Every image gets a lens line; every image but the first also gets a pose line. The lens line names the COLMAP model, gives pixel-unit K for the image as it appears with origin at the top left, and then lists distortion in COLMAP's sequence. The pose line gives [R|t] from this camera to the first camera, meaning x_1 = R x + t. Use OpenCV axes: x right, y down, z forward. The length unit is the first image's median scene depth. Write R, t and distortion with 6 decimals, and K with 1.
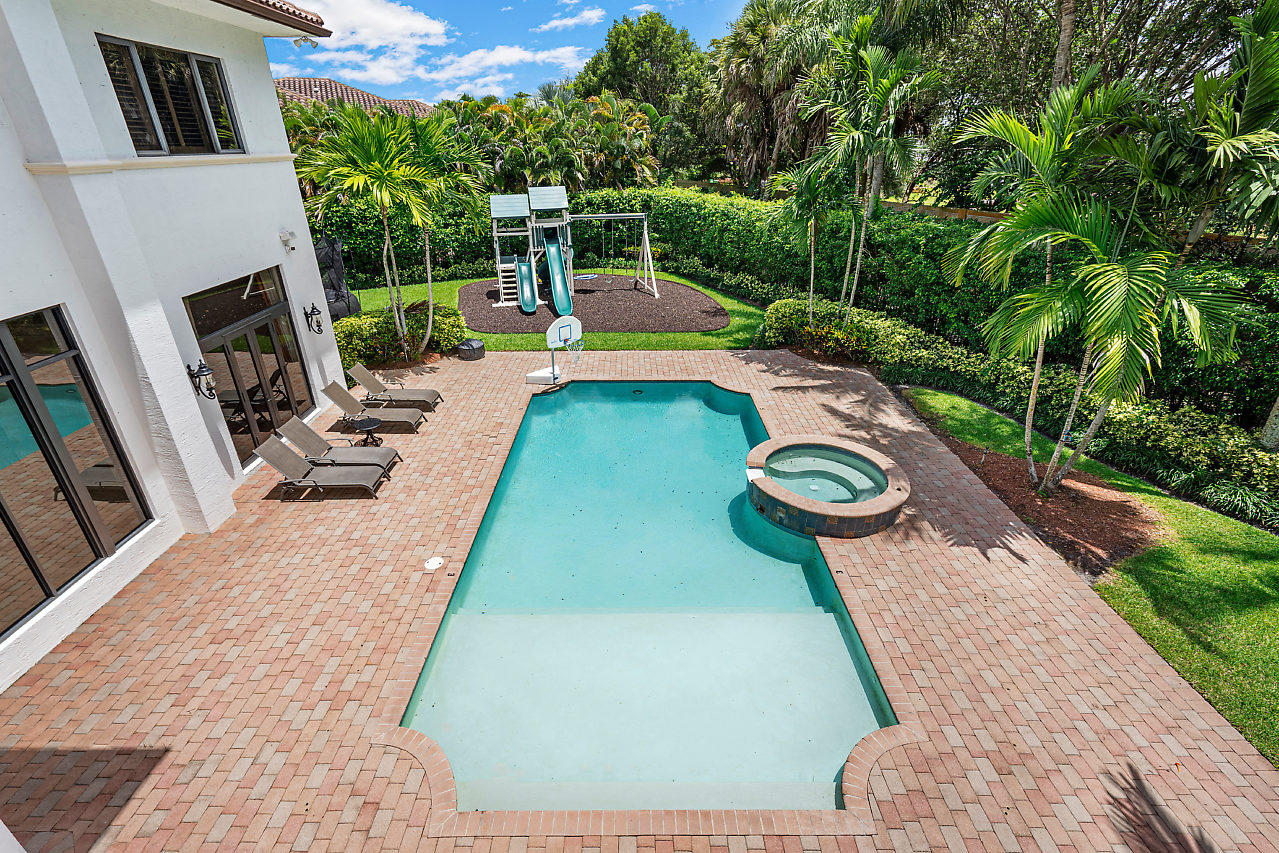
lens RADIAL K [[585.6, 0, 633.3], [0, 585.6, 430.9], [0, 0, 1]] dist [0.002488, 0.000827]
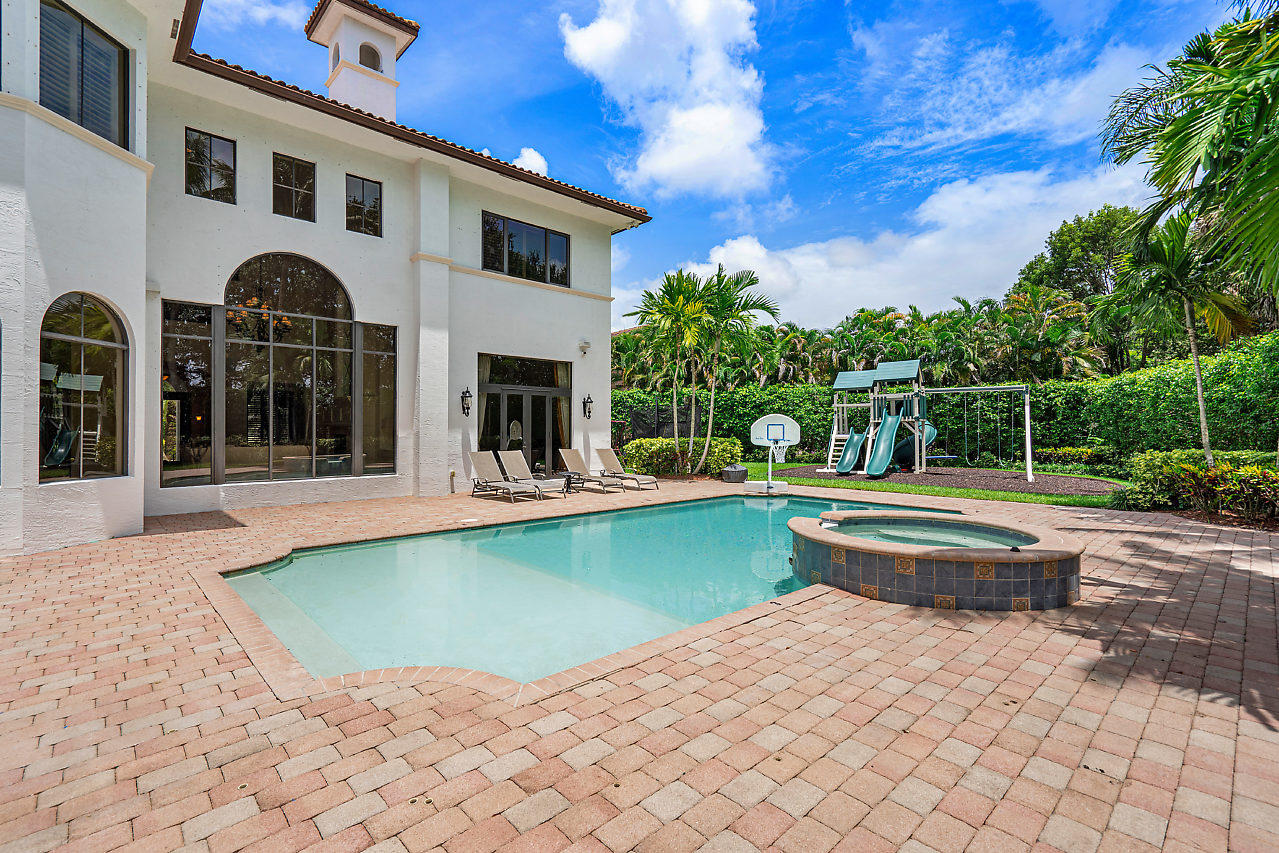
lens RADIAL K [[585.6, 0, 627.9], [0, 585.6, 421.6], [0, 0, 1]] dist [0.002488, 0.000827]
pose [[0.680813, -0.006288, -0.732431, 0.447218], [-0.326132, 0.892767, -0.310813, 0.204215], [0.655845, 0.450474, 0.605756, 0.301819]]
